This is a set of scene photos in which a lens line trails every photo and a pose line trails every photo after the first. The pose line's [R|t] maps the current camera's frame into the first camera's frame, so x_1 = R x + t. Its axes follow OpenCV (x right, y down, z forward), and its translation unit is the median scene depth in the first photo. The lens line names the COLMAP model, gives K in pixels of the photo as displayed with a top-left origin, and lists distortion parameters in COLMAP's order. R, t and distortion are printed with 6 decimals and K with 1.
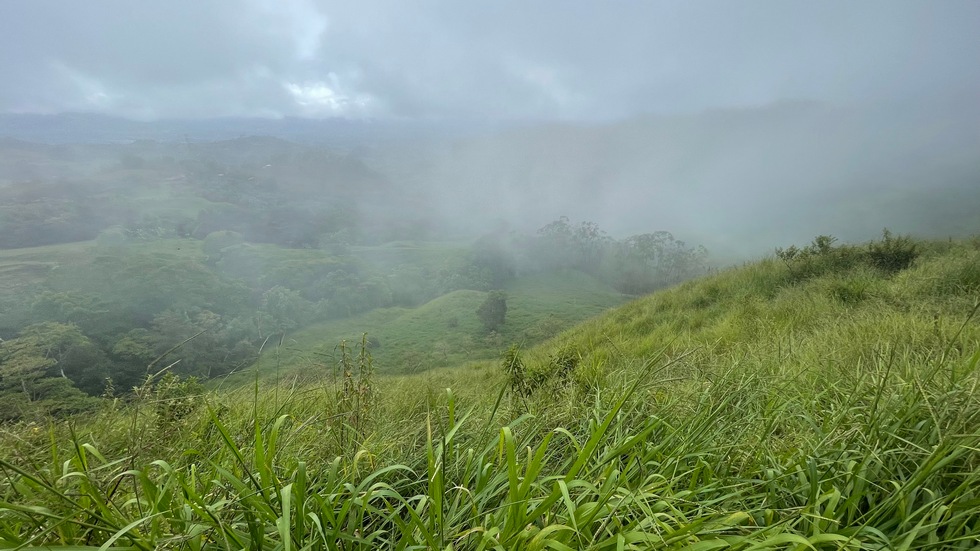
lens RADIAL K [[396.4, 0, 485.6], [0, 396.4, 271.1], [0, 0, 1]] dist [-0.000118, 0.001304]
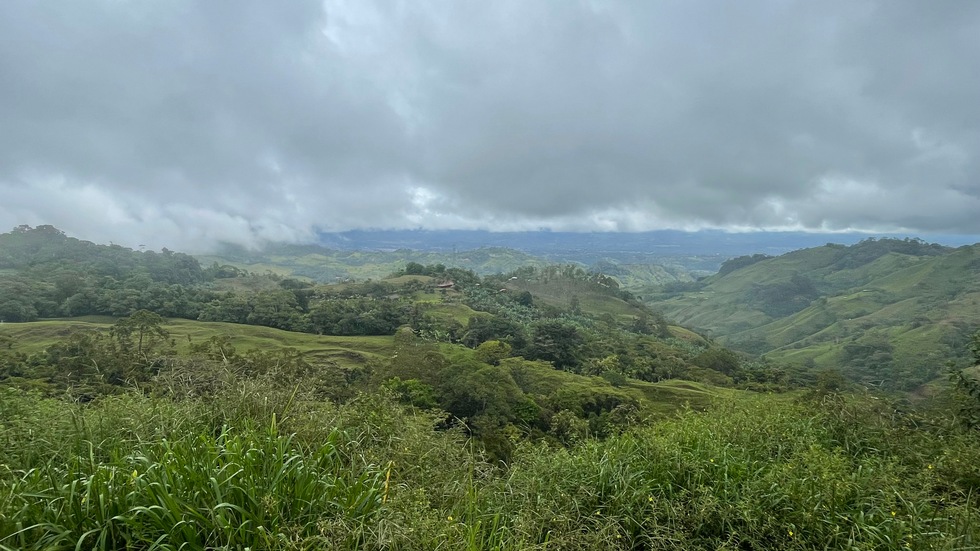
lens RADIAL K [[490.1, 0, 487.3], [0, 490.1, 270.6], [0, 0, 1]] dist [-0.009396, -0.004013]
pose [[0.872527, 0.045873, -0.486408, -0.094496], [-0.182435, 0.954160, -0.237269, 0.018373], [0.453227, 0.295761, 0.840899, -0.053024]]
